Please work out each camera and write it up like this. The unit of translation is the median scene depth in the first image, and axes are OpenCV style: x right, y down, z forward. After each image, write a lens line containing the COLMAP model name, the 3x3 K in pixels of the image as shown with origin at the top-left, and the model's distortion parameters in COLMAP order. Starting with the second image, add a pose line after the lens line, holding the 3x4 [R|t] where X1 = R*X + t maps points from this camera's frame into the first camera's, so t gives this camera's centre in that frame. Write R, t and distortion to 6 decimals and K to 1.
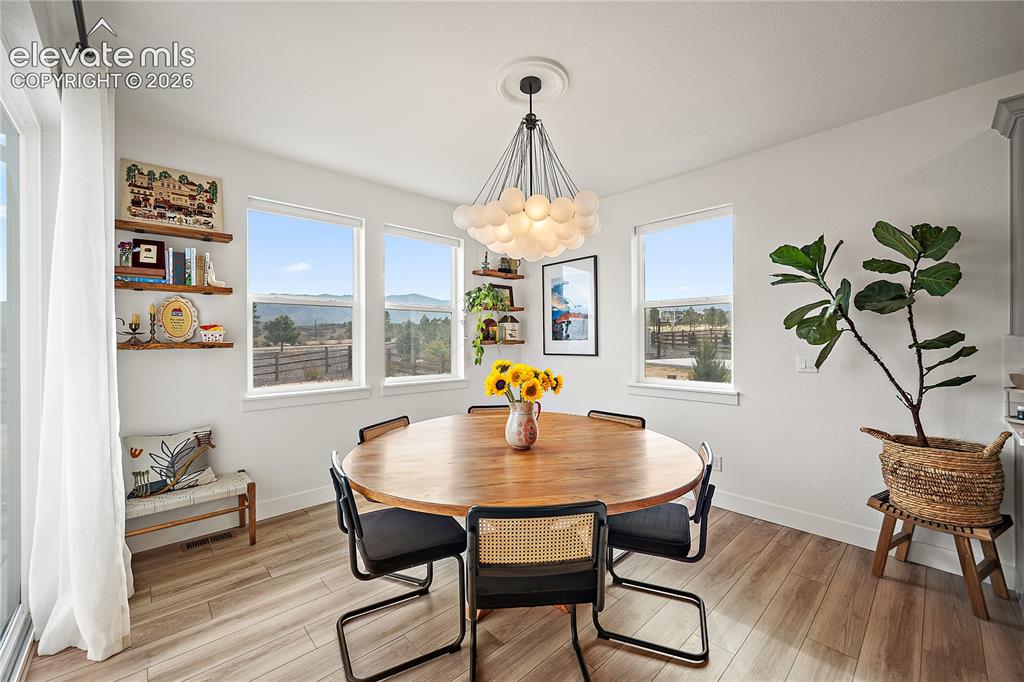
lens RADIAL K [[404.6, 0, 513.2], [0, 404.6, 341.1], [0, 0, 1]] dist [-0.002696, 0.000718]
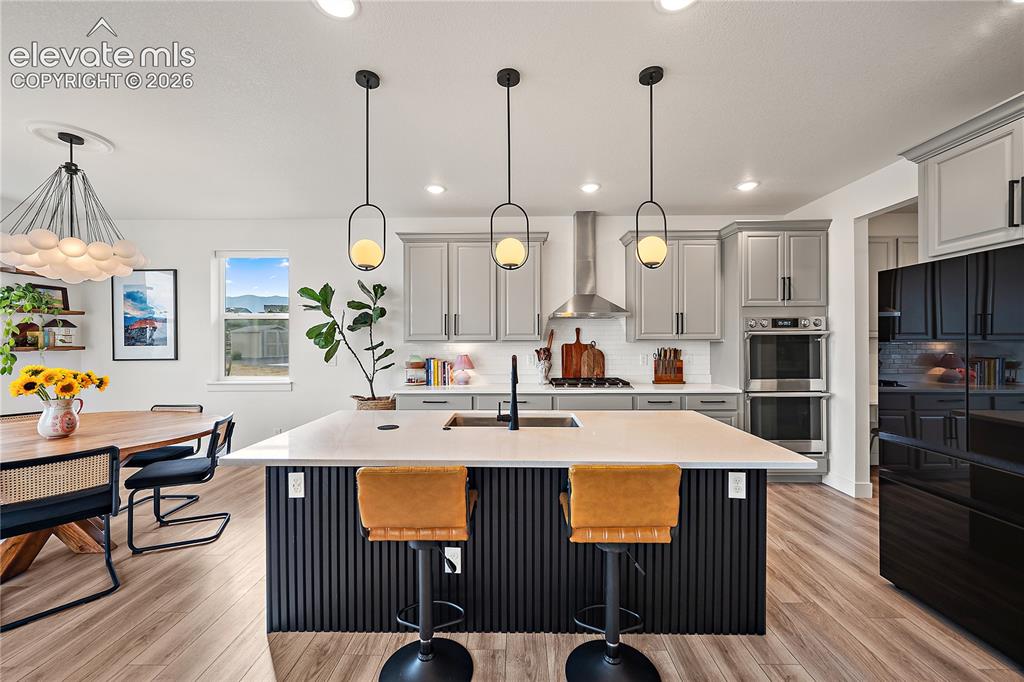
lens RADIAL K [[404.6, 0, 513.2], [0, 404.6, 339.6], [0, 0, 1]] dist [-0.002696, 0.000718]
pose [[0.695731, 0.003118, 0.718296, 0.081356], [0.003393, 0.999965, -0.007627, -0.011601], [-0.718295, 0.007744, 0.695696, -0.663728]]
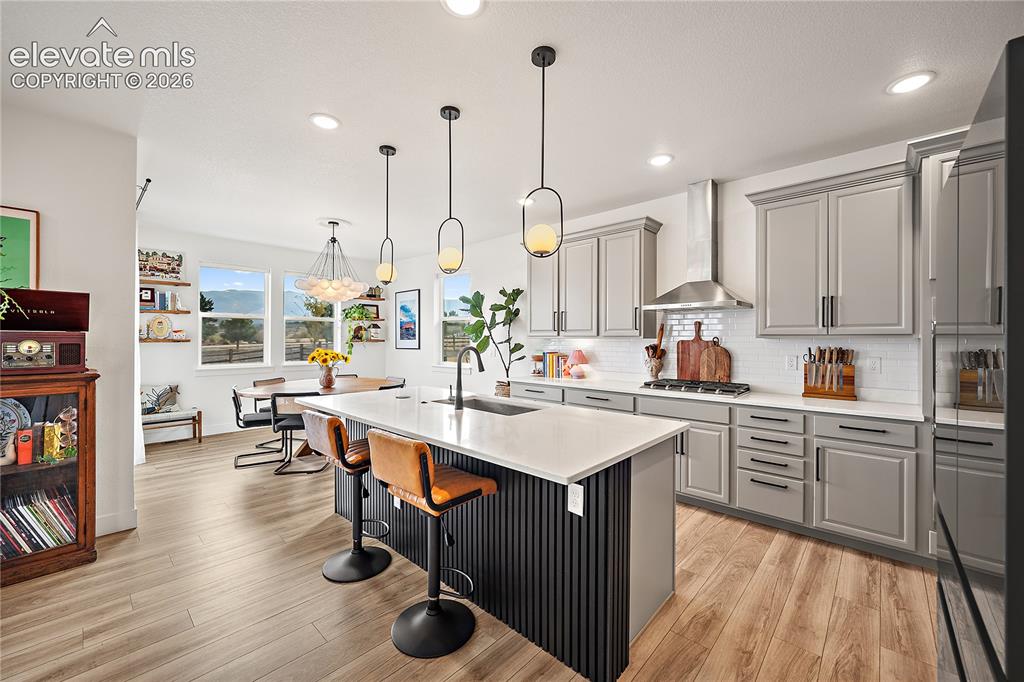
lens RADIAL K [[404.6, 0, 510.7], [0, 404.6, 338.9], [0, 0, 1]] dist [-0.002696, 0.000718]
pose [[0.997534, 0.007464, 0.069783, 0.711808], [-0.007105, 0.999960, -0.005387, 0.000602], [-0.069820, 0.004877, 0.997548, -1.051146]]
